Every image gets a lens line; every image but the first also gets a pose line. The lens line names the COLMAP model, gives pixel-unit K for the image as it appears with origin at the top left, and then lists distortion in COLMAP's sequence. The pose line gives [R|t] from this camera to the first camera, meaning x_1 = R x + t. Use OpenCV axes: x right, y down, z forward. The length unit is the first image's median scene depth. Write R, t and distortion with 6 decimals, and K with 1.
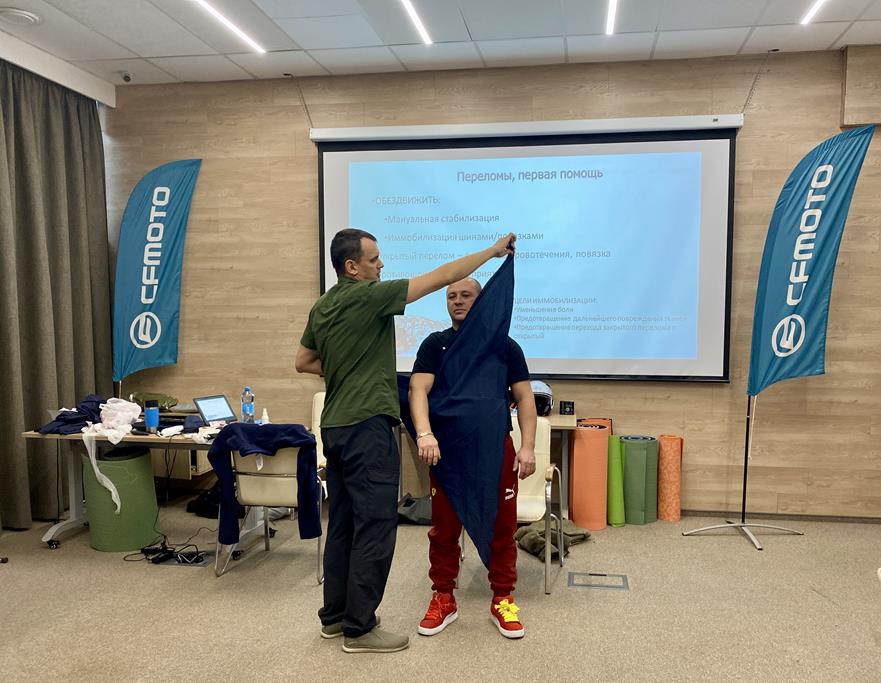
lens RADIAL K [[772.6, 0, 455.6], [0, 772.6, 341.7], [0, 0, 1]] dist [0.005600, 0.004218]
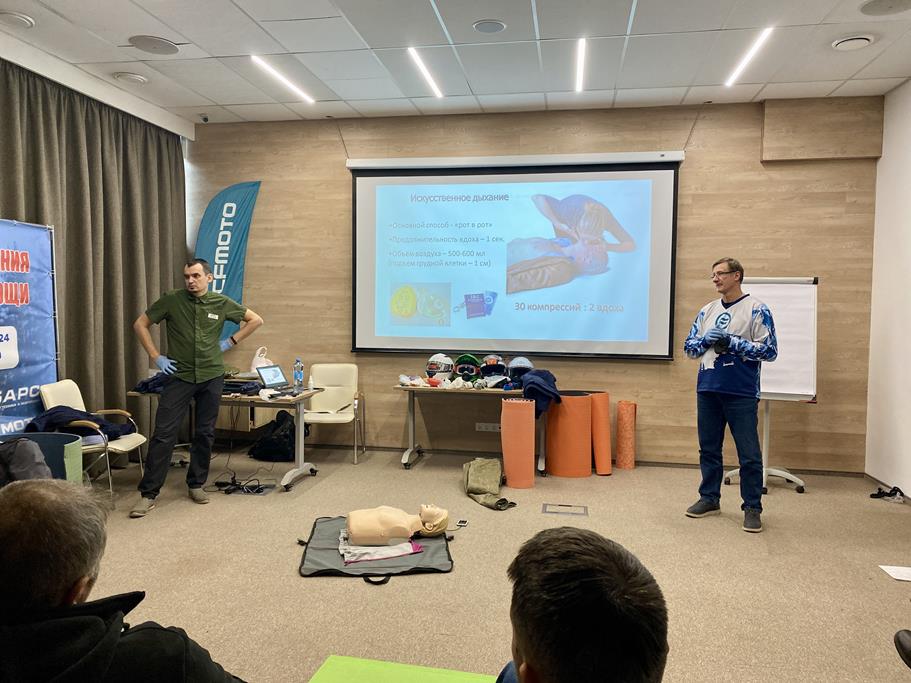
lens RADIAL K [[698.0, 0, 455.5], [0, 698.0, 341.5], [0, 0, 1]] dist [-0.003318, 0.000018]
pose [[0.999936, 0.010383, -0.004411, 0.001031], [-0.010270, 0.999638, 0.024849, -0.003173], [0.004668, -0.024803, 0.999681, -0.161695]]
